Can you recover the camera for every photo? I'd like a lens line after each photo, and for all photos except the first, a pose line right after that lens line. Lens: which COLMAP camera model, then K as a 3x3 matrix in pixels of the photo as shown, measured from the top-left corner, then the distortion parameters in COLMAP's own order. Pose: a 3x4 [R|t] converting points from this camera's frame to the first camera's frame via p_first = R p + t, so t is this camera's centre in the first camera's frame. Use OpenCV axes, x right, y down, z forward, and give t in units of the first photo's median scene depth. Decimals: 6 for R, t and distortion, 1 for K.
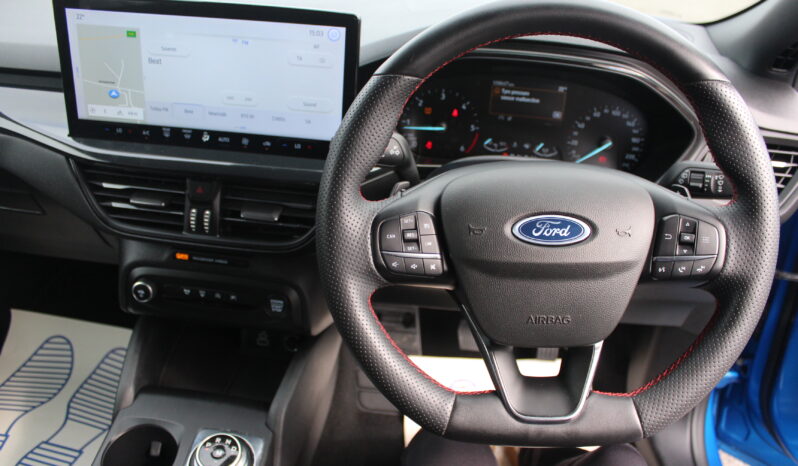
lens RADIAL K [[656.9, 0, 413.0], [0, 656.9, 236.0], [0, 0, 1]] dist [-0.174631, 0.158566]
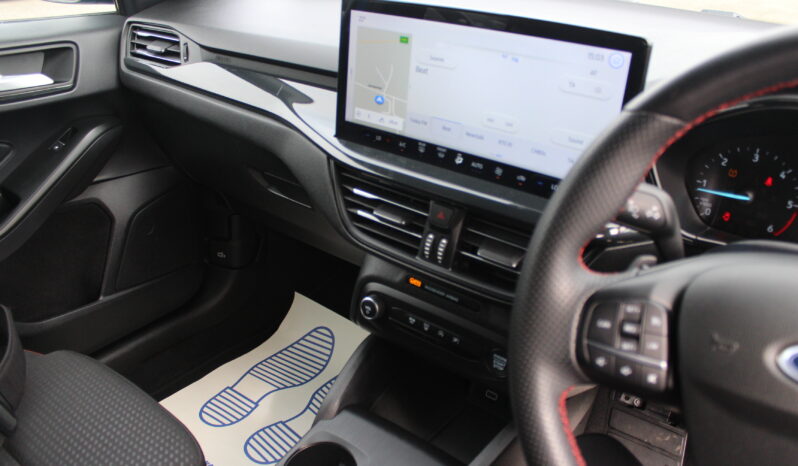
lens RADIAL K [[656.9, 0, 413.0], [0, 656.9, 236.0], [0, 0, 1]] dist [-0.174631, 0.158566]
pose [[0.855382, 0.197960, -0.478679, 0.081851], [-0.227612, 0.973744, -0.004038, -0.030169], [0.465312, 0.112407, 0.877980, 0.174873]]
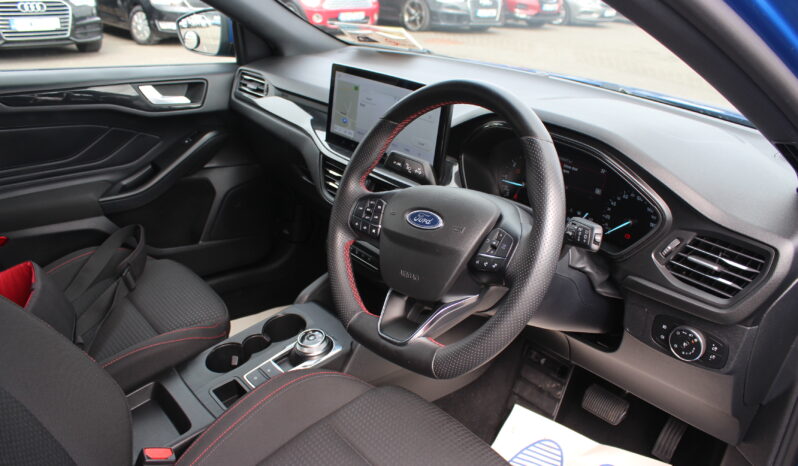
lens RADIAL K [[656.9, 0, 413.0], [0, 656.9, 236.0], [0, 0, 1]] dist [-0.174631, 0.158566]
pose [[0.710836, 0.241020, -0.660774, 0.886446], [-0.348947, 0.936534, -0.033779, 0.064577], [0.610695, 0.254586, 0.749825, -0.138542]]
